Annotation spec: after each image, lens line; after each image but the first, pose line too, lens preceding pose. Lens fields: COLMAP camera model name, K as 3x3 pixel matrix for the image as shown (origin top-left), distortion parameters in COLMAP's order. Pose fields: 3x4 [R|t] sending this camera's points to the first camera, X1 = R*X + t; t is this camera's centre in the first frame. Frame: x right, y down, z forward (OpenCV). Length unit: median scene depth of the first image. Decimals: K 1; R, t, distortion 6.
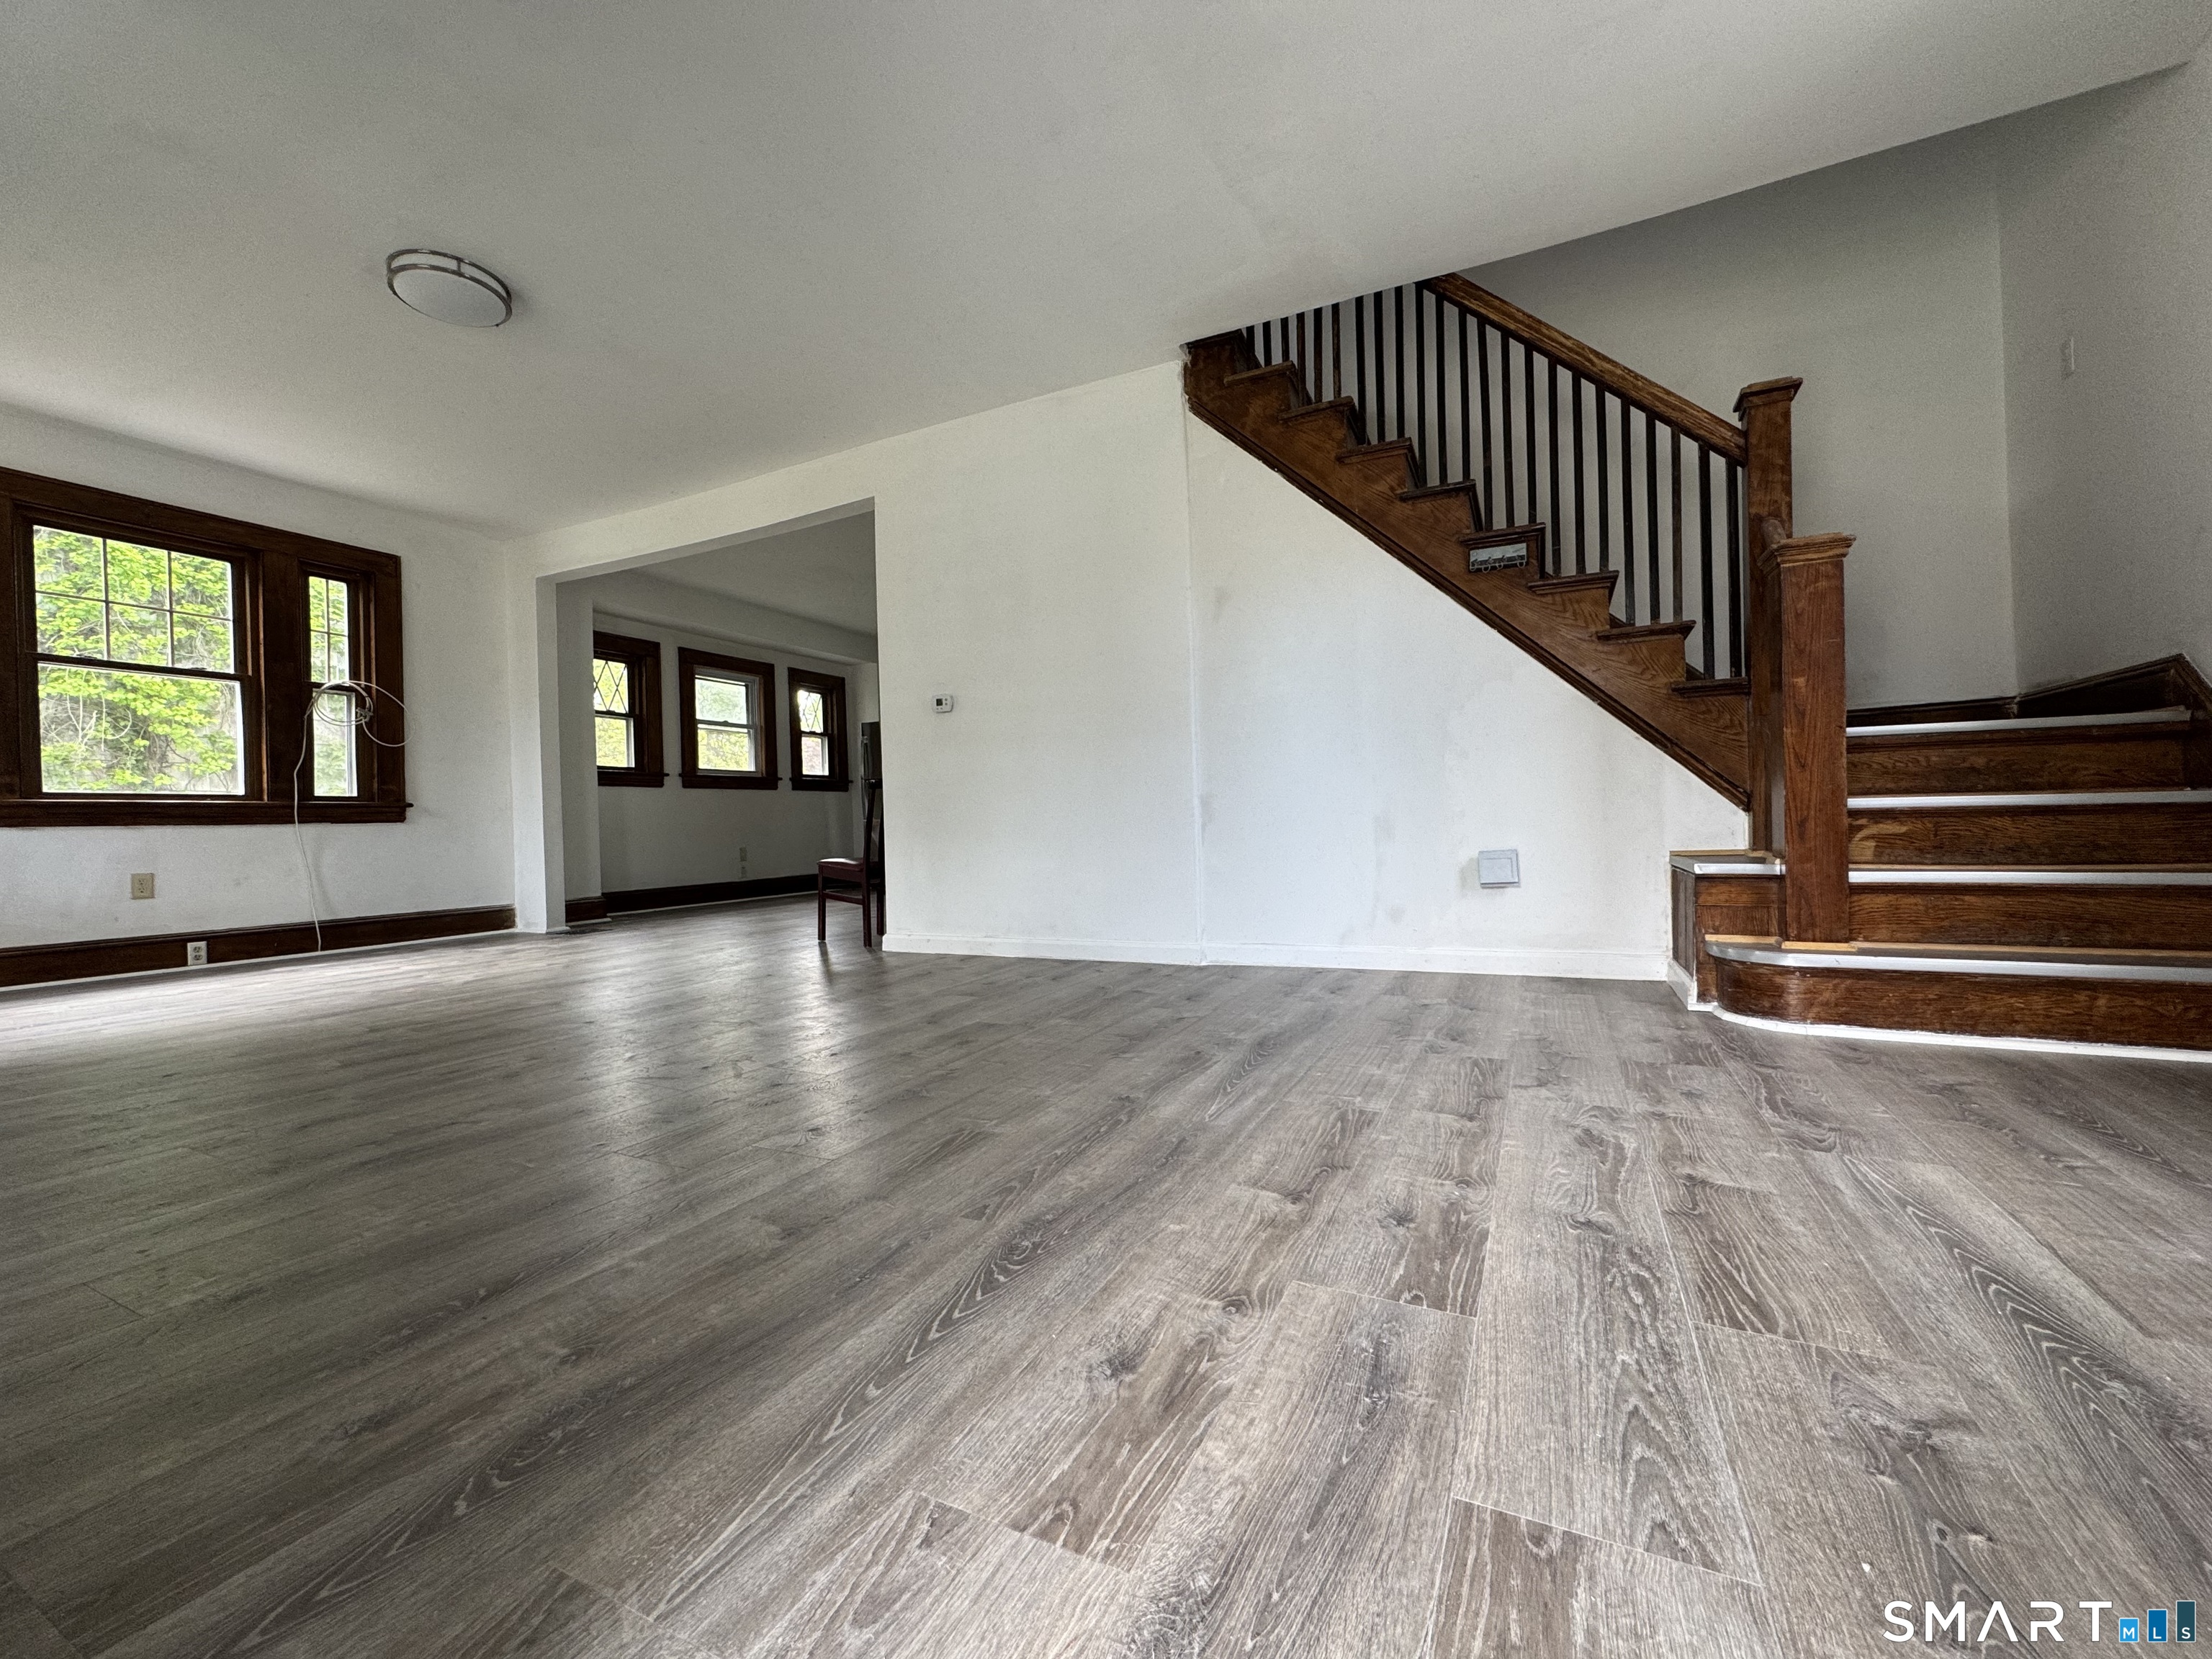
lens RADIAL K [[885.4, 0, 1099.9], [0, 885.4, 828.8], [0, 0, 1]] dist [0.001244, 0.000167]
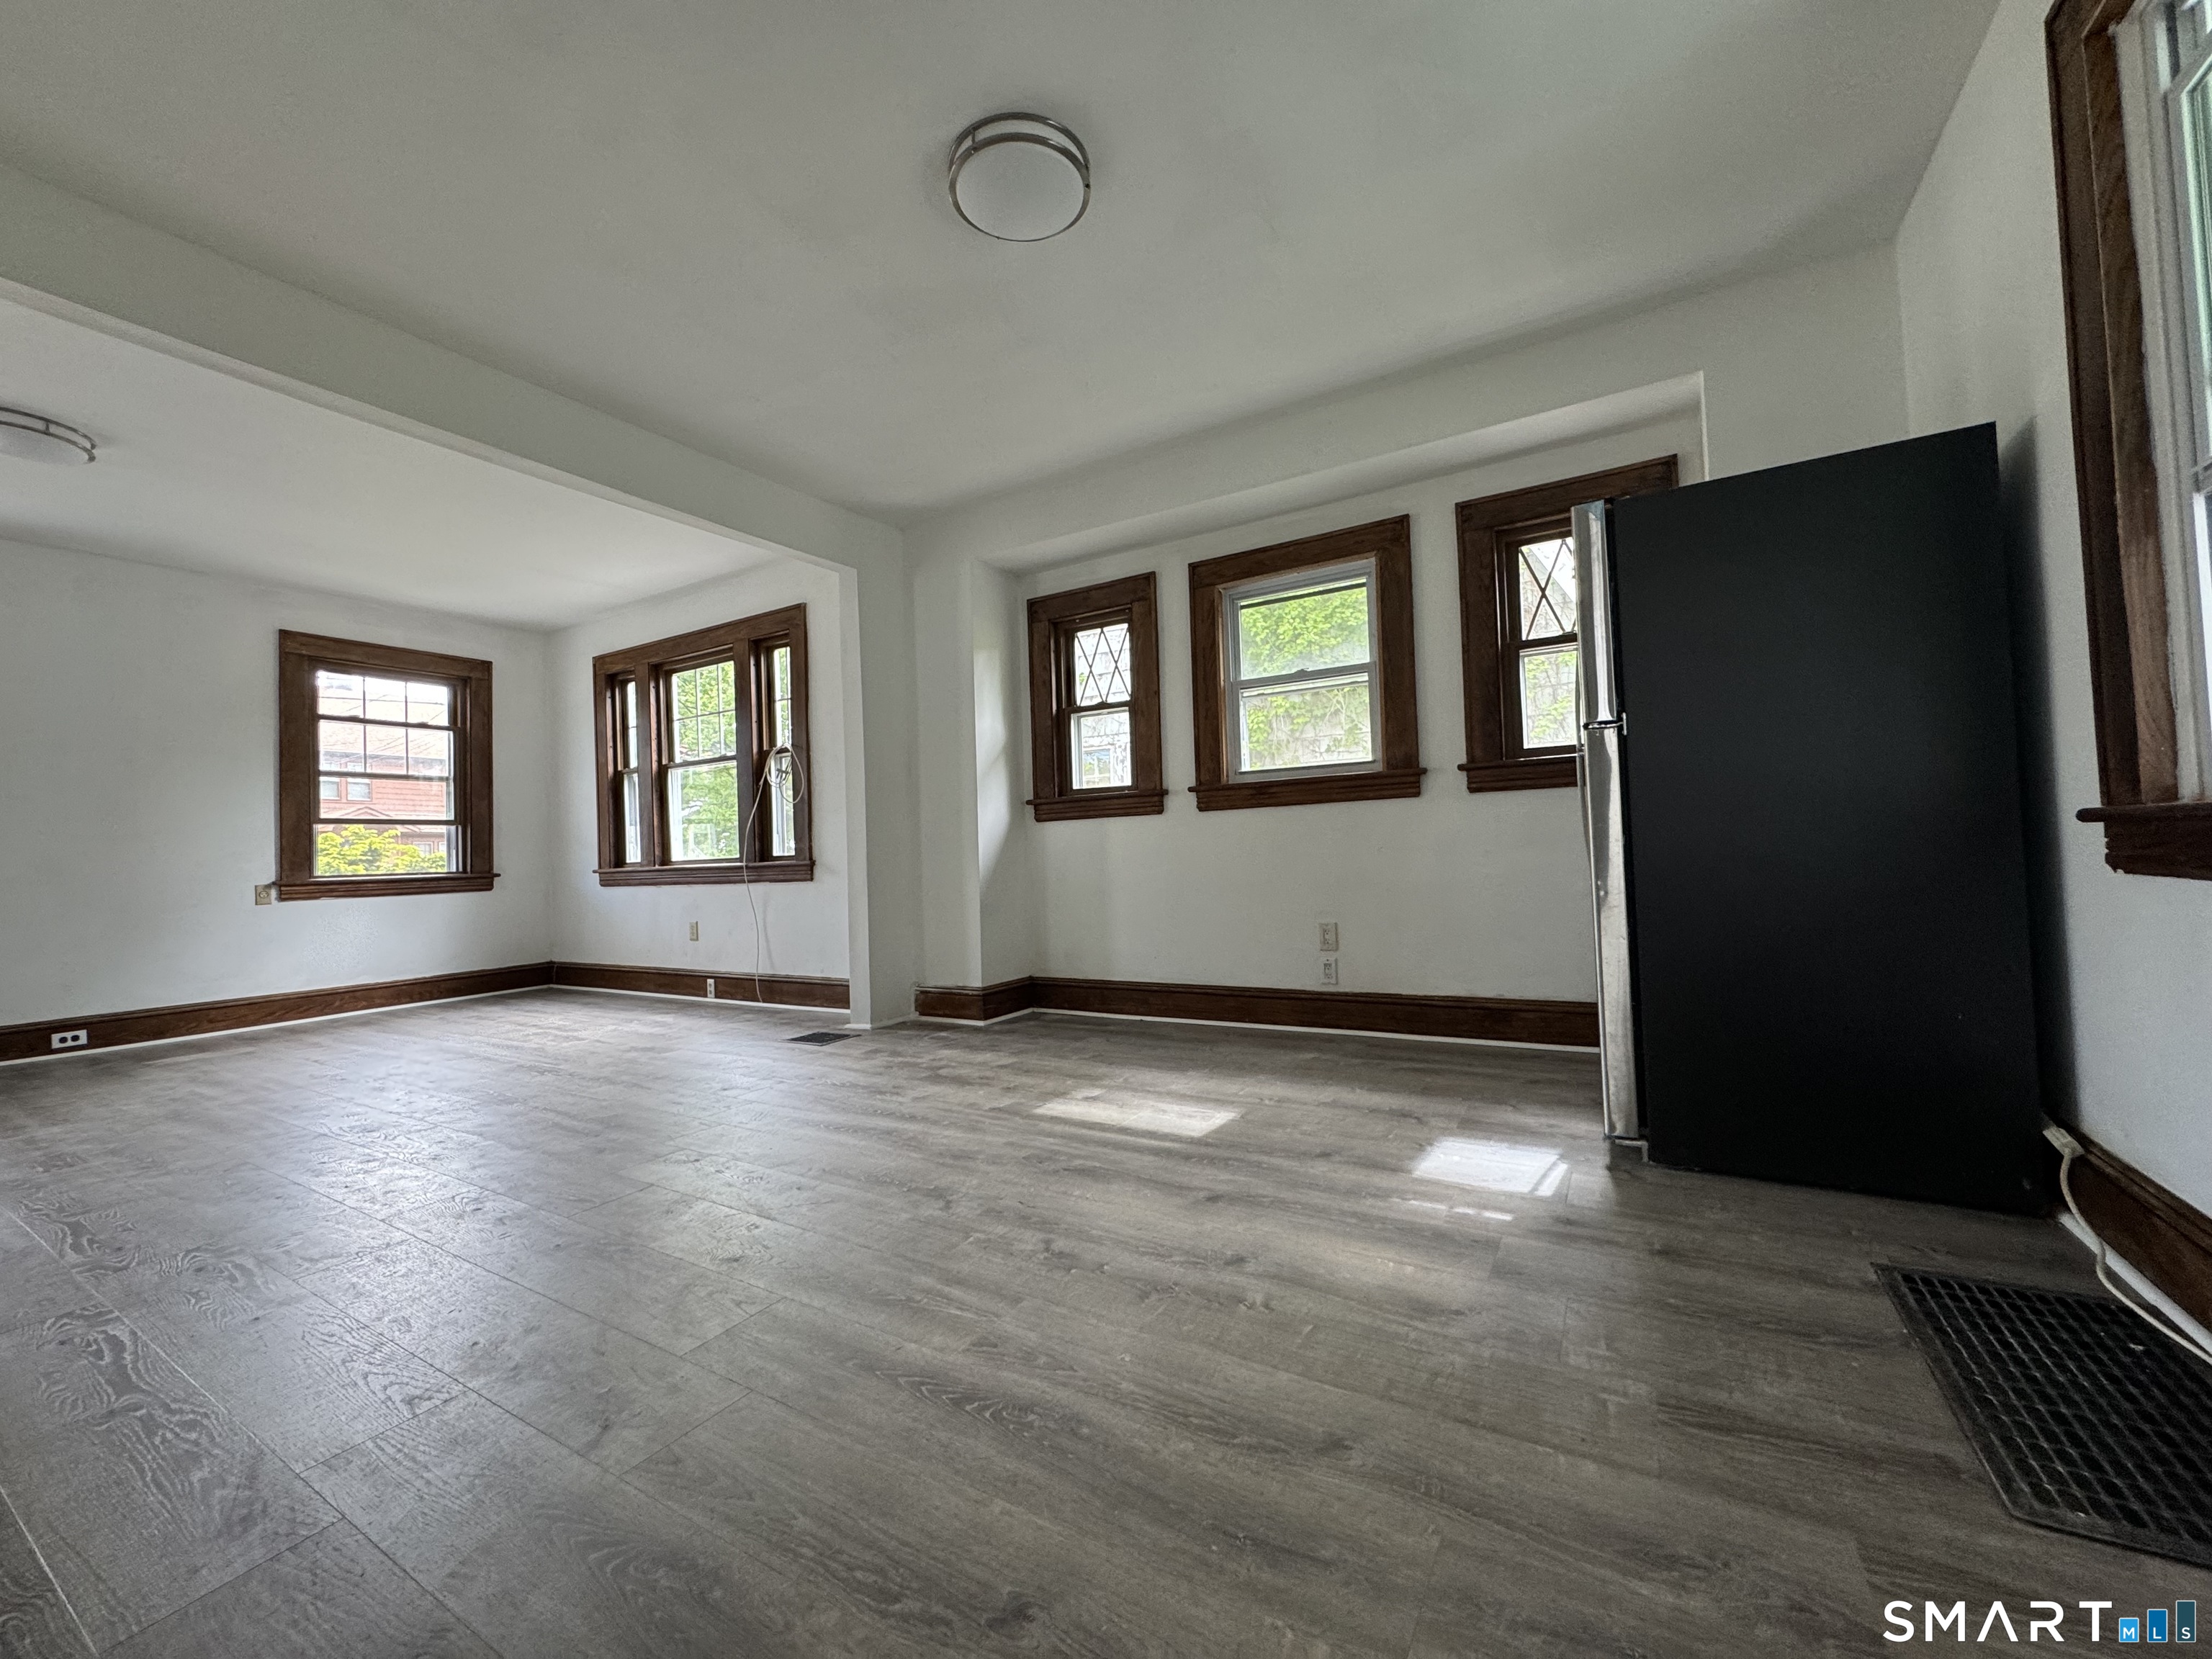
lens RADIAL K [[885.4, 0, 1099.3], [0, 885.4, 830.5], [0, 0, 1]] dist [0.001244, 0.000167]
pose [[-0.069561, 0.002158, -0.997575, 0.138534], [0.034499, 0.999405, -0.000243, -0.050246], [0.996981, -0.034432, -0.069595, 1.361588]]
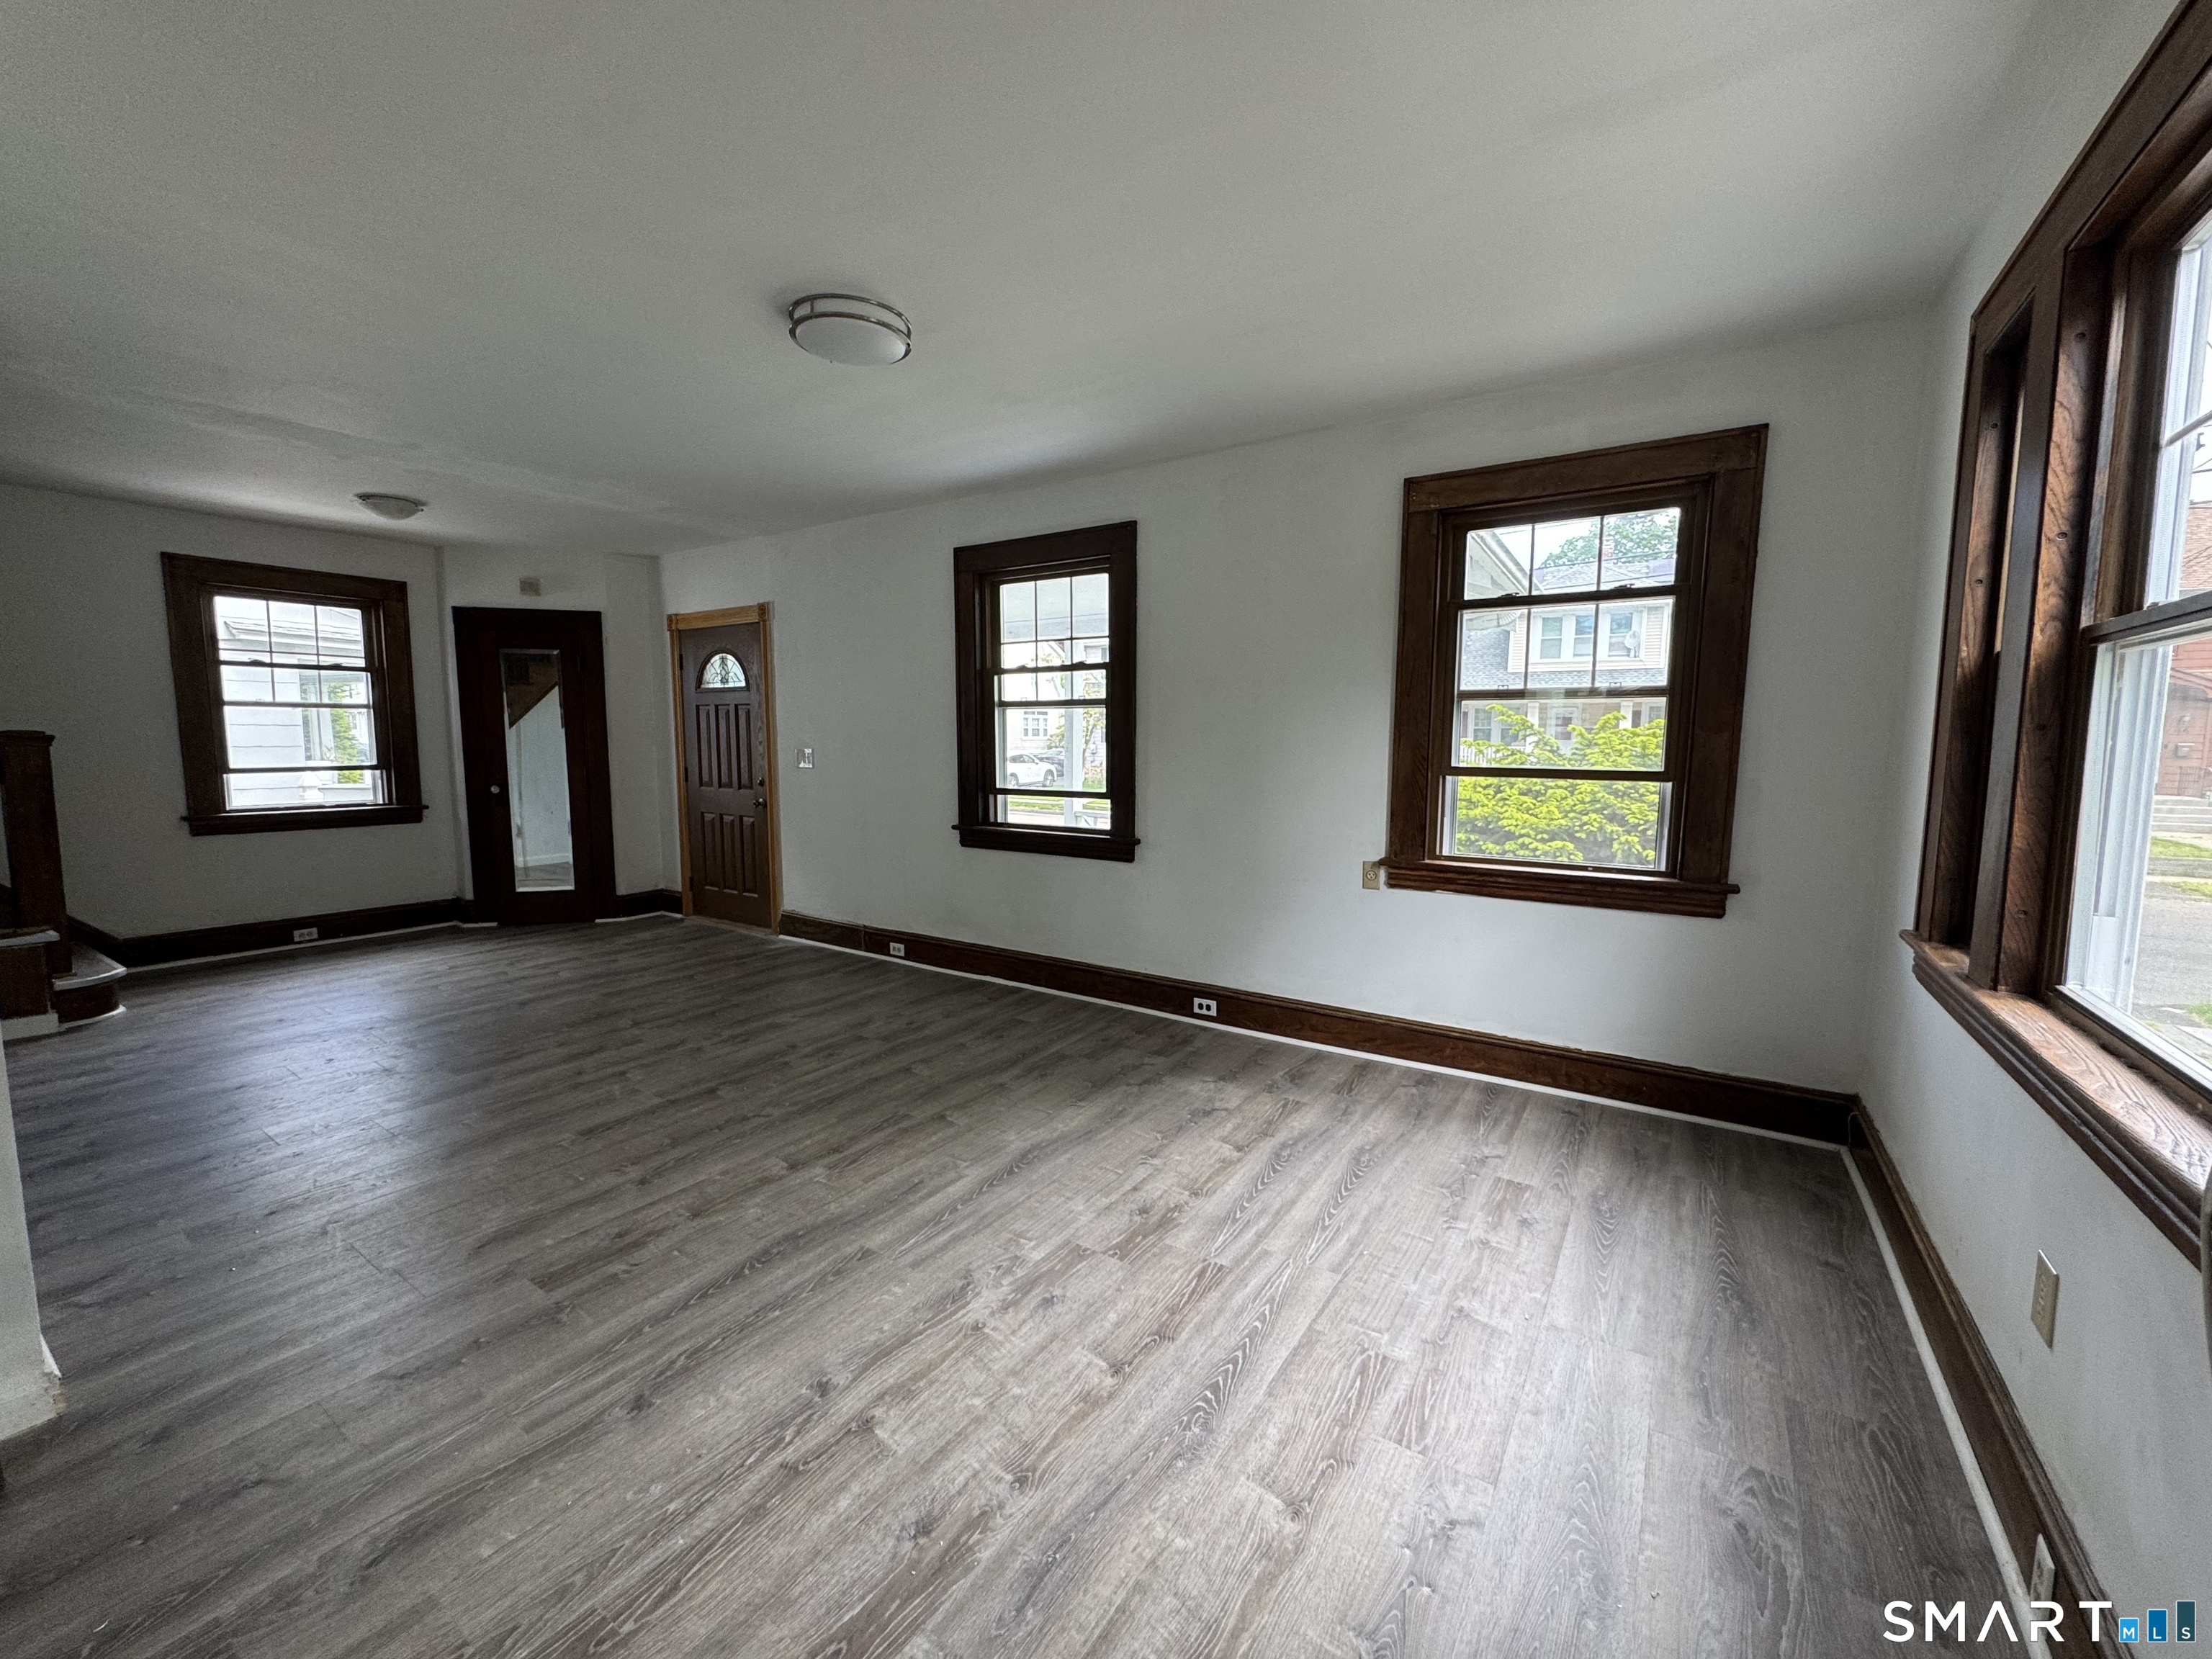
lens RADIAL K [[885.4, 0, 1109.2], [0, 885.4, 824.7], [0, 0, 1]] dist [0.001244, 0.000167]
pose [[-0.993498, 0.009735, 0.113431, -0.625081], [0.020977, 0.994932, 0.098340, -0.121675], [-0.111898, 0.100080, -0.988667, 1.086525]]
